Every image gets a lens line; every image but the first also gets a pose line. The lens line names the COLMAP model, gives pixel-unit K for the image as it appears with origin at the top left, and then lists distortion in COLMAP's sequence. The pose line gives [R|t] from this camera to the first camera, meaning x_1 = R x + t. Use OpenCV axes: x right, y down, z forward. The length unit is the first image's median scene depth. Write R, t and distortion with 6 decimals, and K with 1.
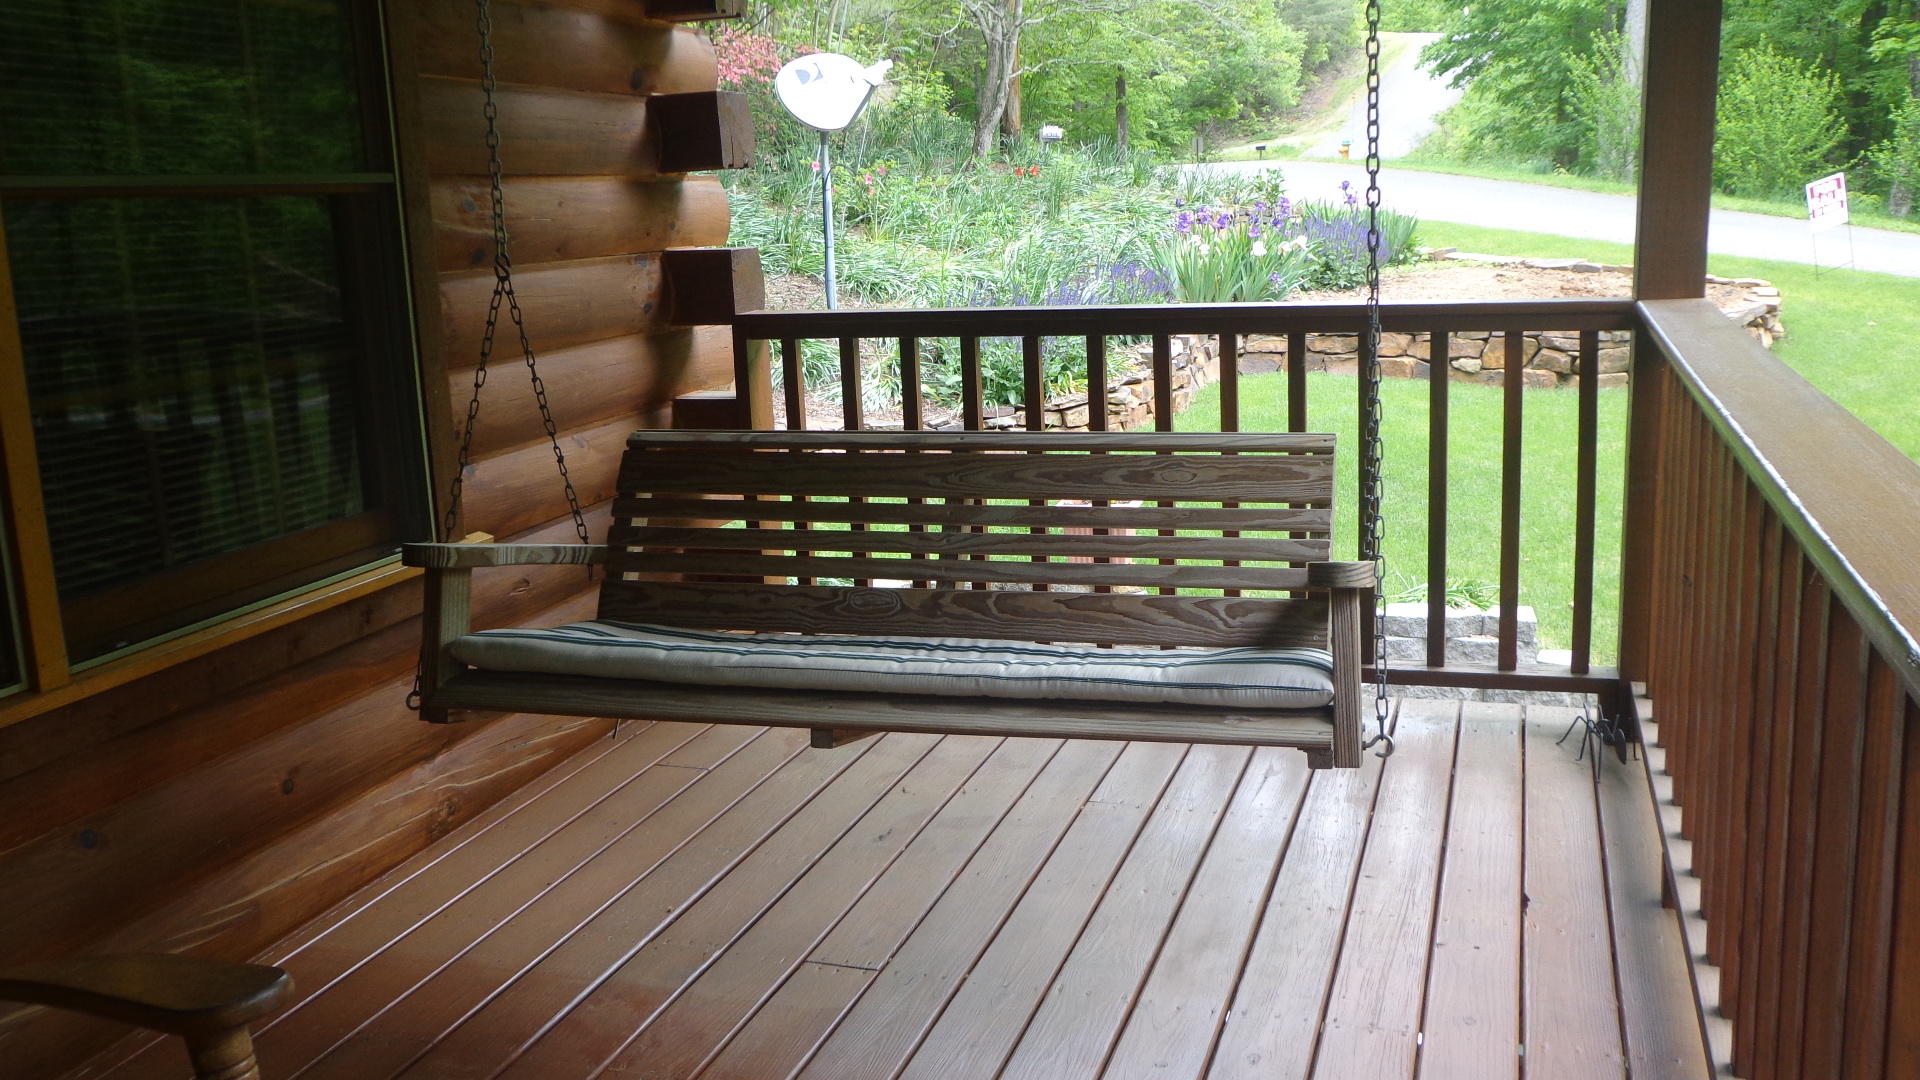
lens RADIAL K [[1697.2, 0, 957.9], [0, 1697.2, 541.5], [0, 0, 1]] dist [-0.015111, 0.033813]
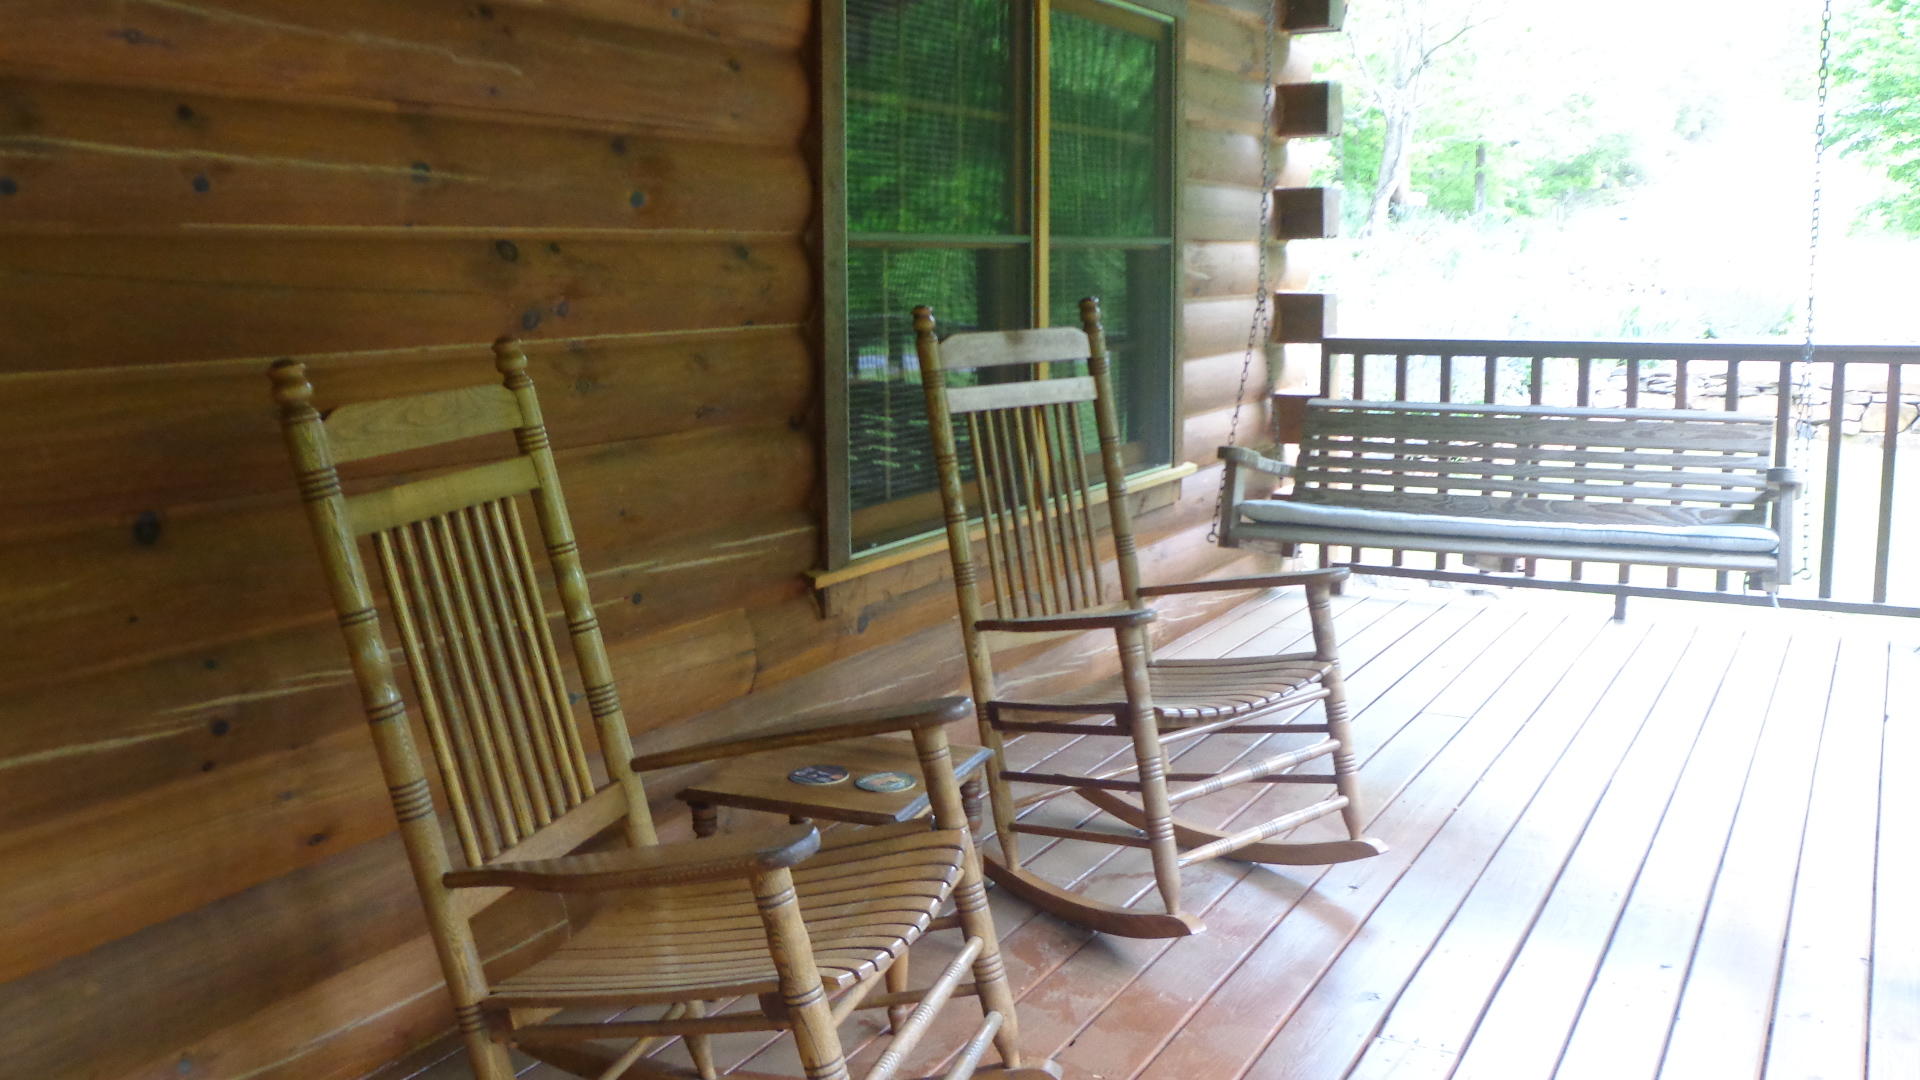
lens RADIAL K [[1697.2, 0, 964.9], [0, 1697.2, 535.1], [0, 0, 1]] dist [-0.015111, 0.033813]
pose [[0.981901, 0.057127, -0.180573, -0.161763], [-0.063694, 0.997495, -0.030772, 0.102856], [0.178363, 0.041717, 0.983080, -0.495072]]
